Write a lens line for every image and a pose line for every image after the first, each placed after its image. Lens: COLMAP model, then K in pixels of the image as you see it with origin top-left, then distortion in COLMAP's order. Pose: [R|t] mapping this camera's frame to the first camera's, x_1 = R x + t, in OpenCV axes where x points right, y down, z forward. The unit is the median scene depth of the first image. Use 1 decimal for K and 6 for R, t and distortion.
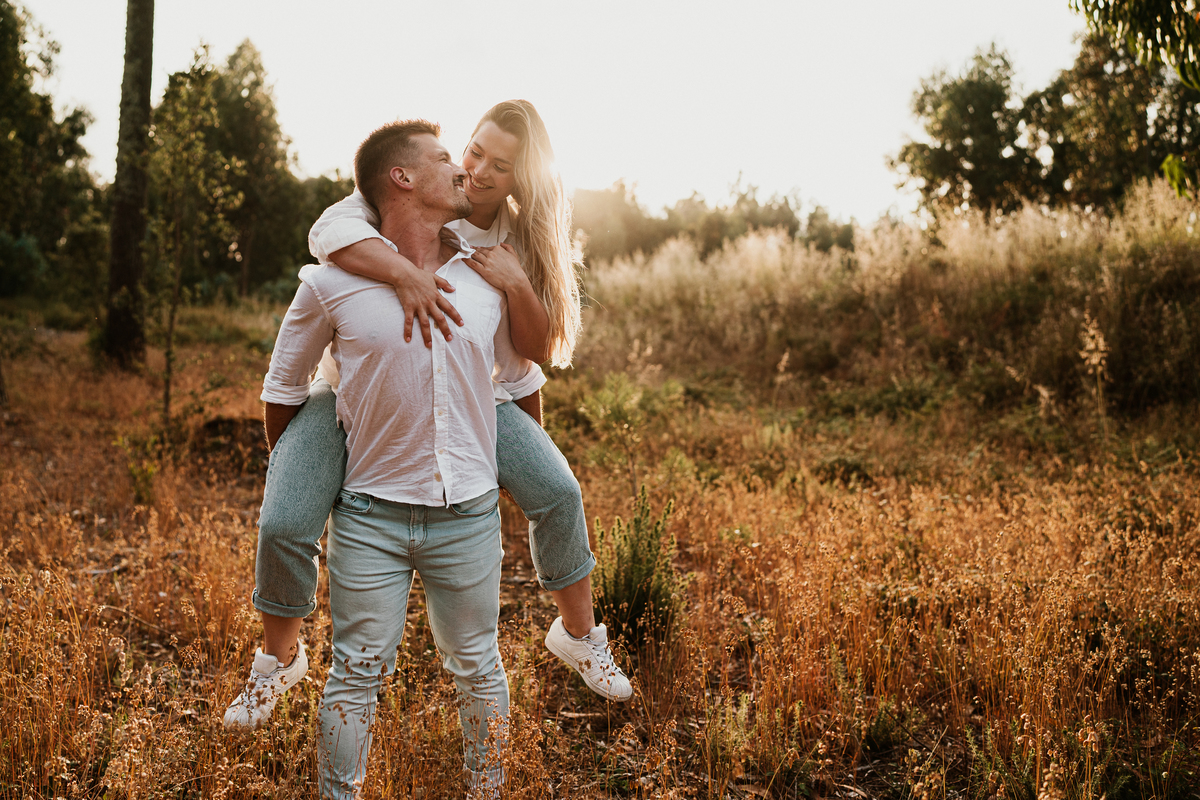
lens RADIAL K [[1231.4, 0, 559.6], [0, 1231.4, 377.0], [0, 0, 1]] dist [-0.007323, -0.003201]
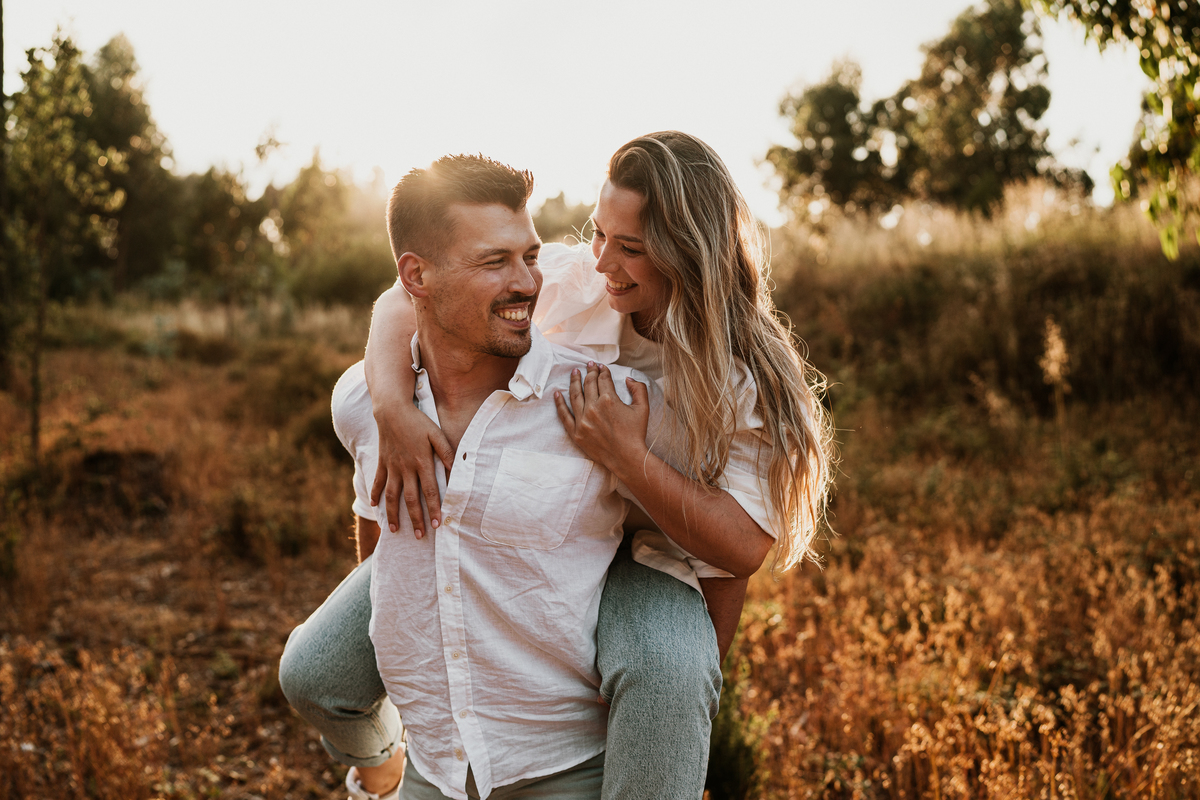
lens RADIAL K [[1141.5, 0, 600.0], [0, 1141.5, 400.0], [0, 0, 1]] dist [-0.032463, 0.116880]
pose [[0.989152, -0.019851, 0.145549, -0.028613], [0.014713, 0.999233, 0.036288, -0.017231], [-0.146157, -0.033753, 0.988685, 0.100157]]
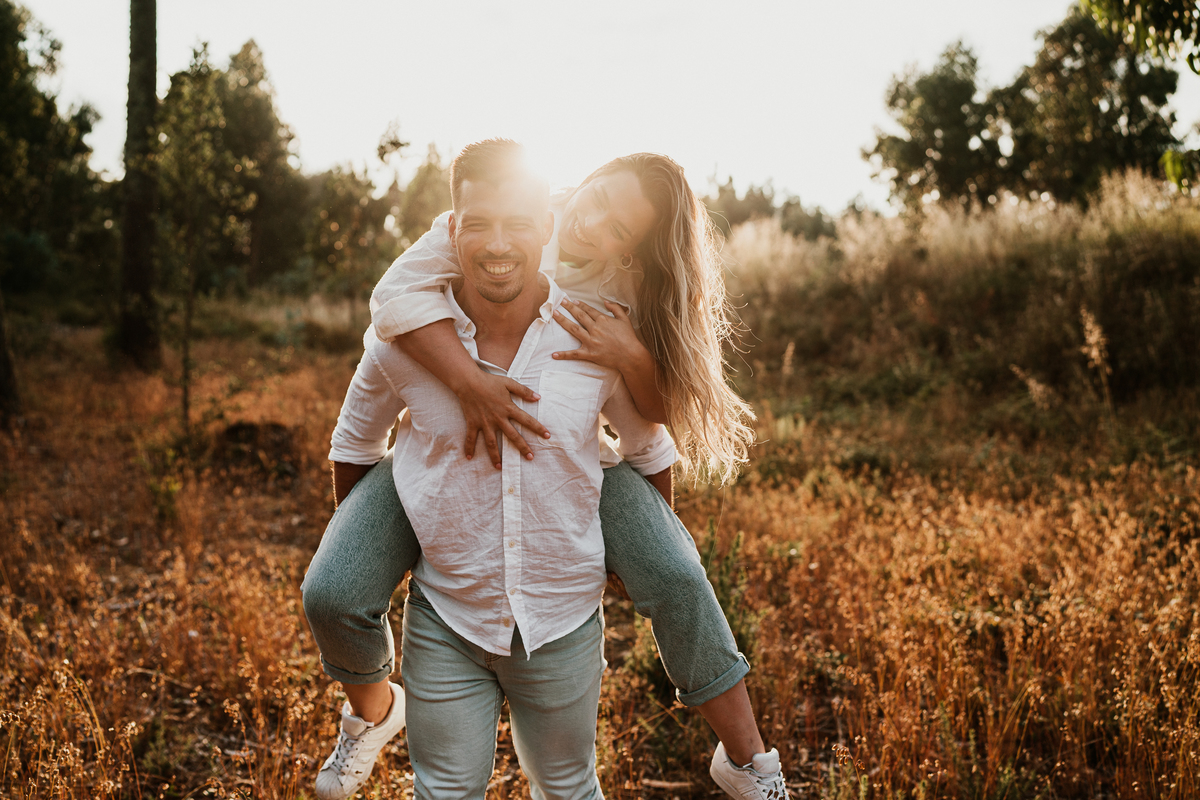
lens RADIAL K [[1141.5, 0, 600.0], [0, 1141.5, 400.0], [0, 0, 1]] dist [-0.032463, 0.116880]
pose [[0.998892, -0.016755, 0.043980, -0.016370], [0.015004, 0.999093, 0.039855, -0.011458], [-0.044608, -0.039151, 0.998237, 0.043074]]
